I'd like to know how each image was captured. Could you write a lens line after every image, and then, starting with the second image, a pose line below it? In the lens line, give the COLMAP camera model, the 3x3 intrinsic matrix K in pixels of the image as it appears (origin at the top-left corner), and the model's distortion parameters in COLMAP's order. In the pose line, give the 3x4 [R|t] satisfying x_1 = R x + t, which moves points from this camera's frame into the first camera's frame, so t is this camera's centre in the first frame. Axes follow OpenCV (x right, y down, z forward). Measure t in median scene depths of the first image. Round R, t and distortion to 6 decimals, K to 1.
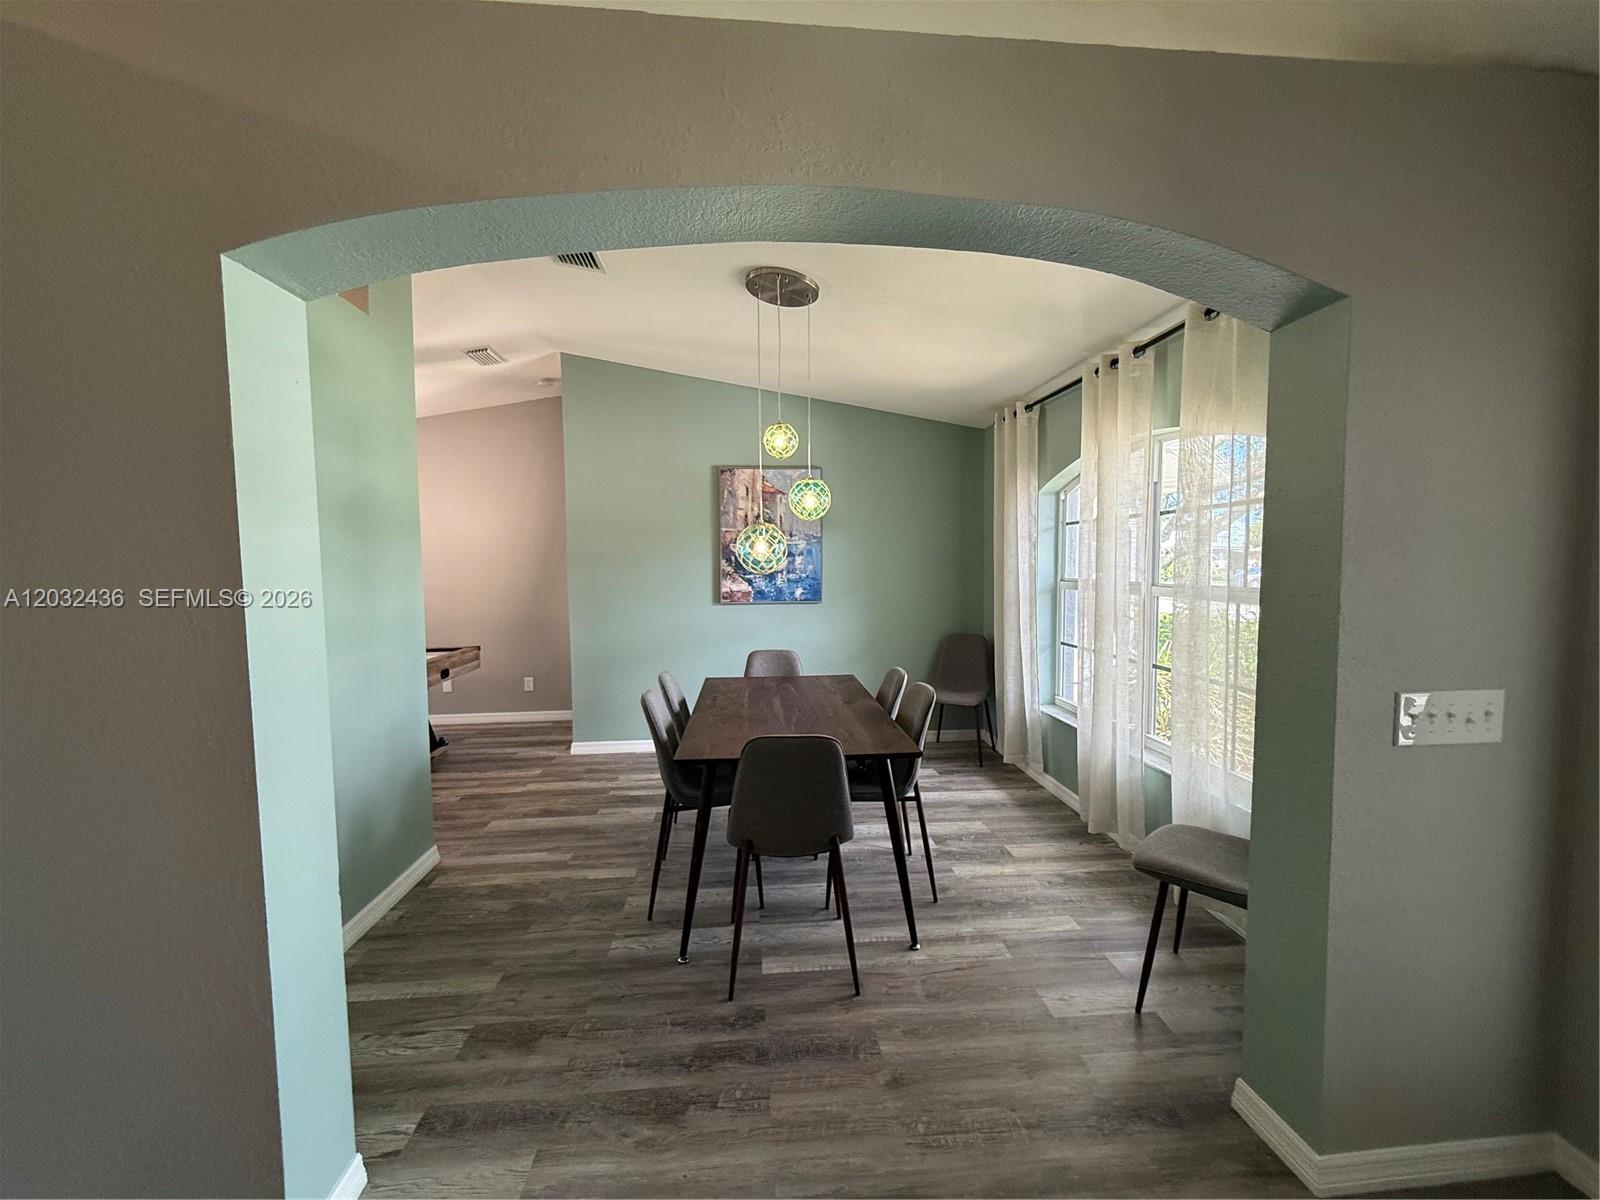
lens RADIAL K [[636.4, 0, 804.5], [0, 636.4, 600.0], [0, 0, 1]] dist [-0.000966, 0.000261]
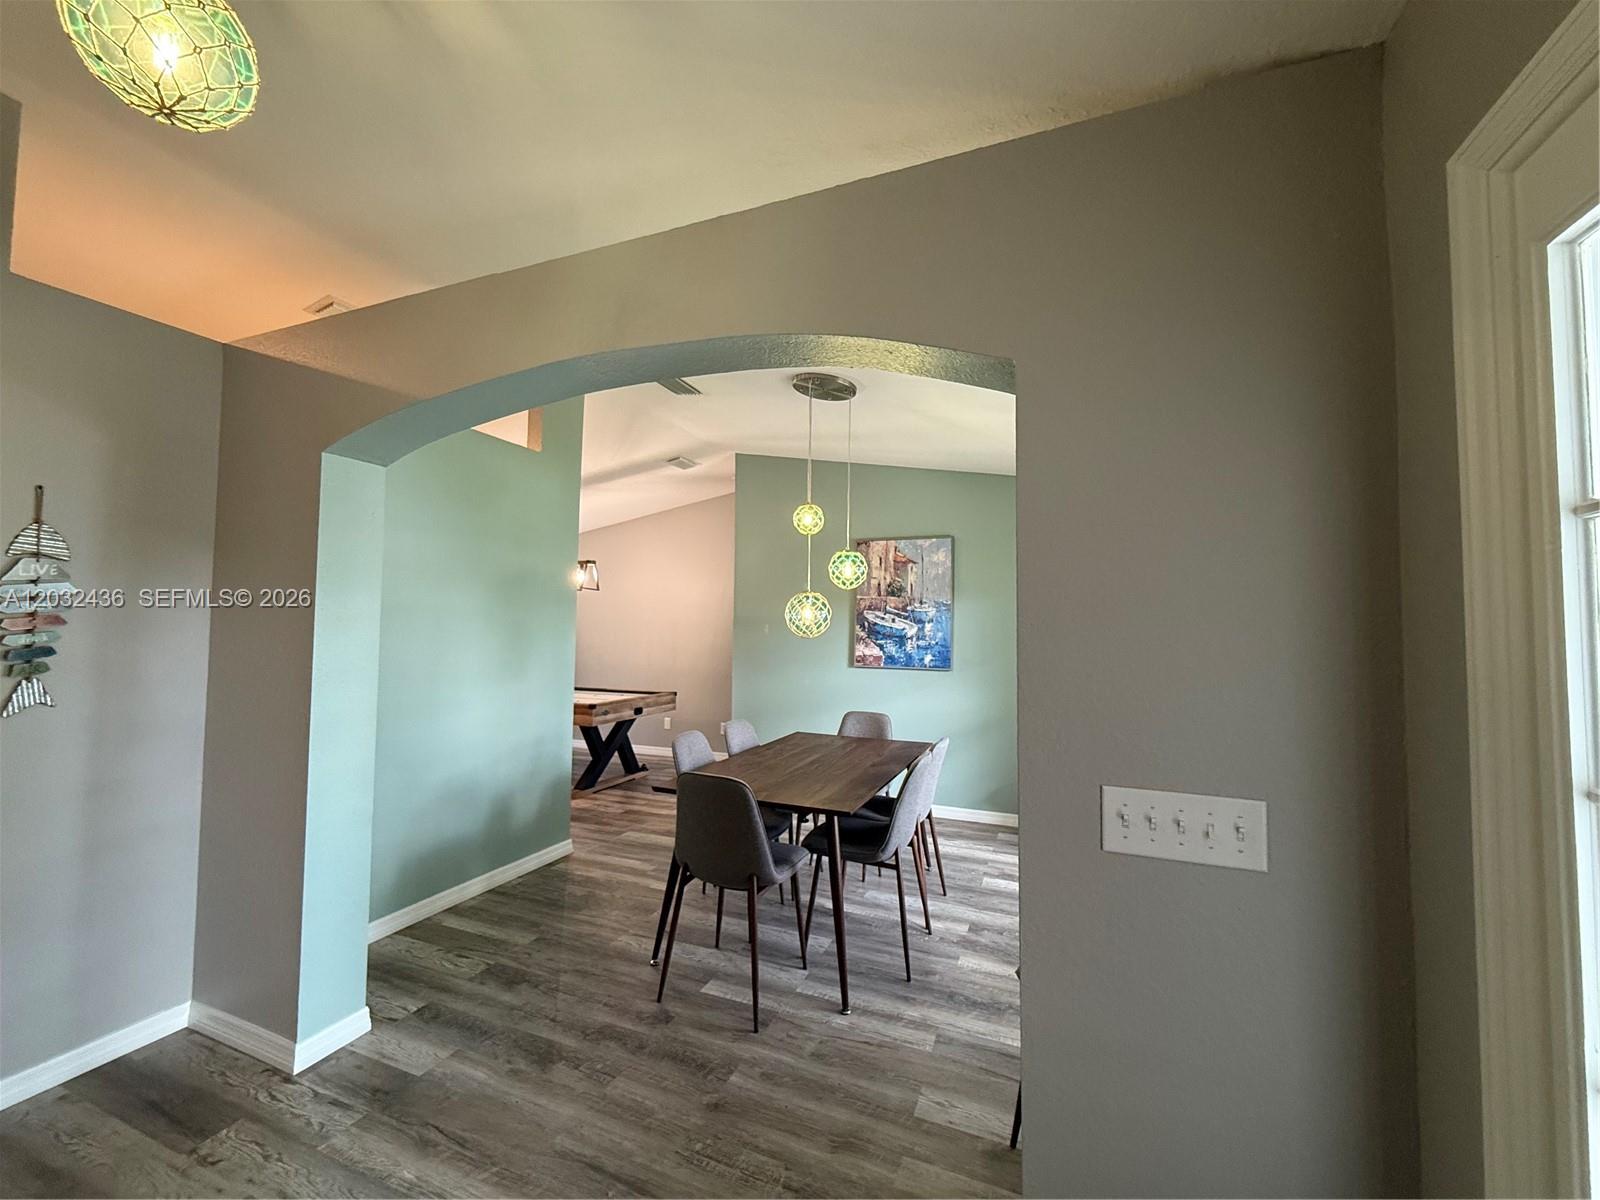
lens RADIAL K [[636.4, 0, 804.5], [0, 636.4, 600.0], [0, 0, 1]] dist [-0.000966, 0.000261]
pose [[0.890828, 0.000864, -0.454340, 0.467486], [-0.048432, 0.994481, -0.093070, -0.002858], [0.451753, 0.104914, 0.885953, 0.012145]]
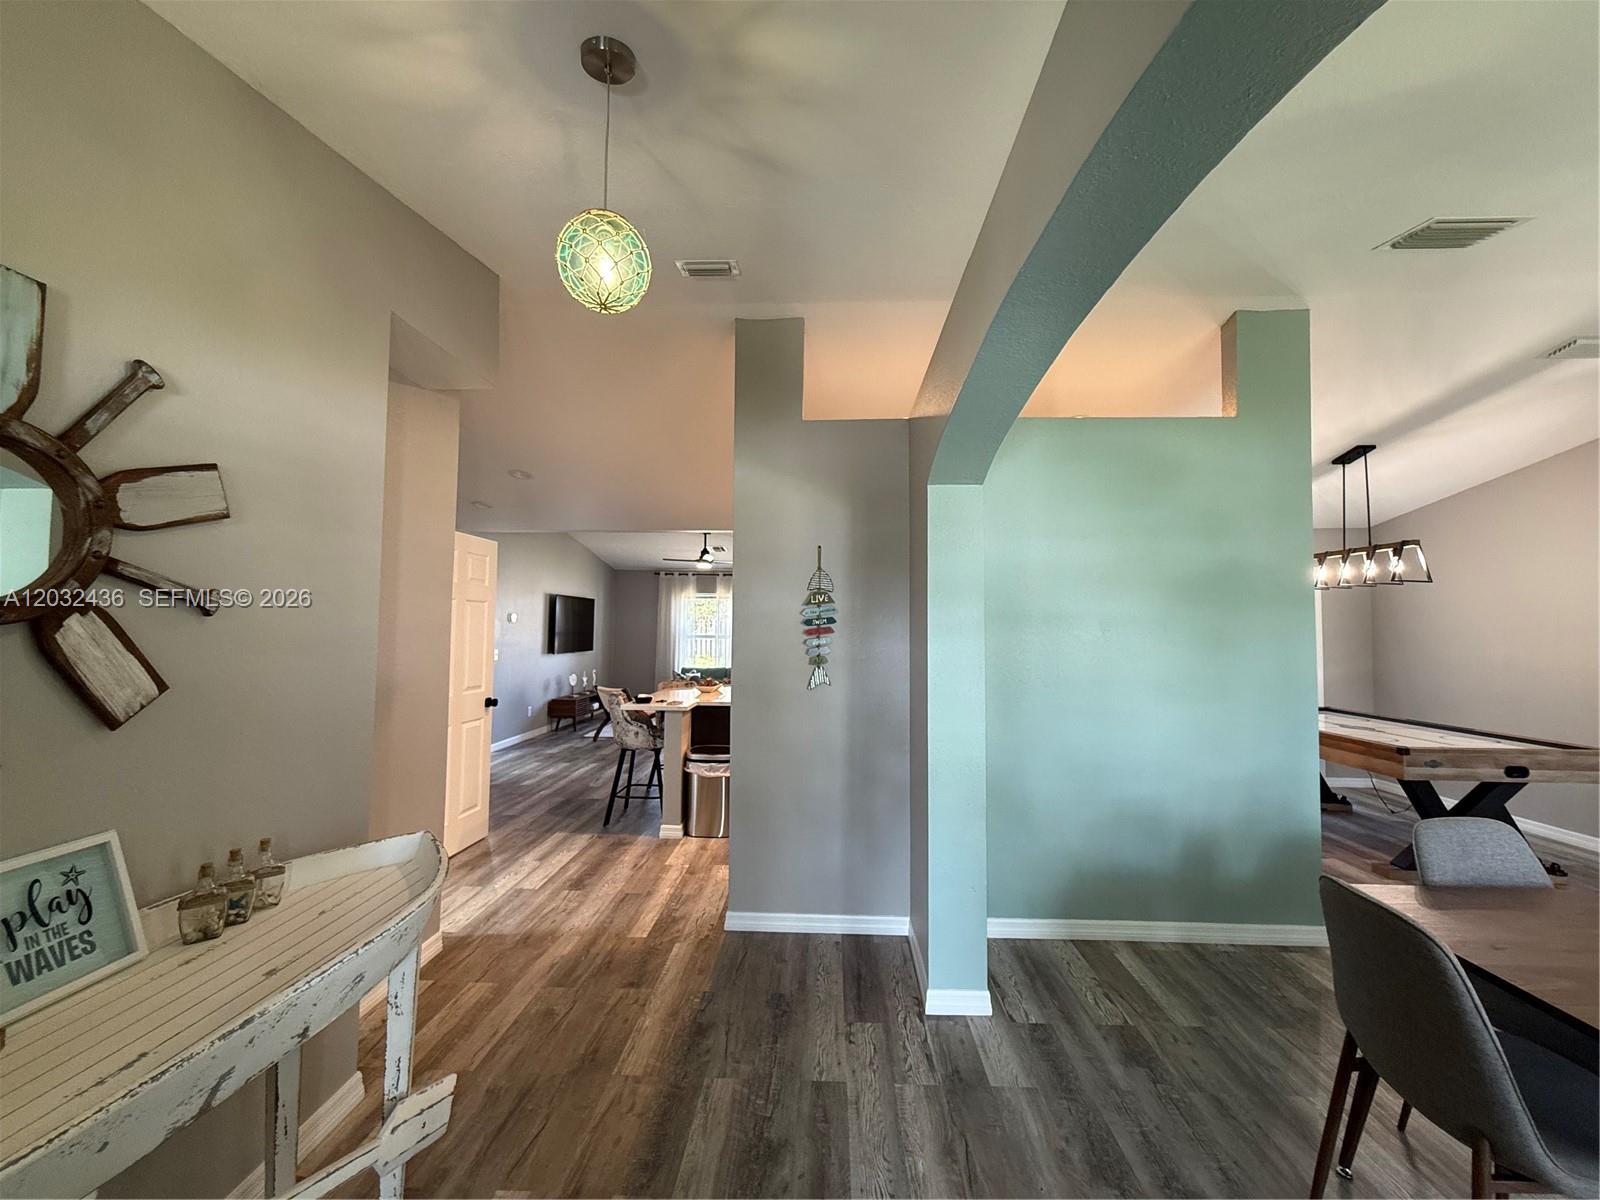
lens RADIAL K [[636.4, 0, 804.5], [0, 636.4, 600.0], [0, 0, 1]] dist [-0.000966, 0.000261]
pose [[-0.128088, -0.035723, -0.991119, 0.507206], [-0.065866, 0.997451, -0.027439, -0.024315], [0.989573, 0.061766, -0.130114, 0.348701]]
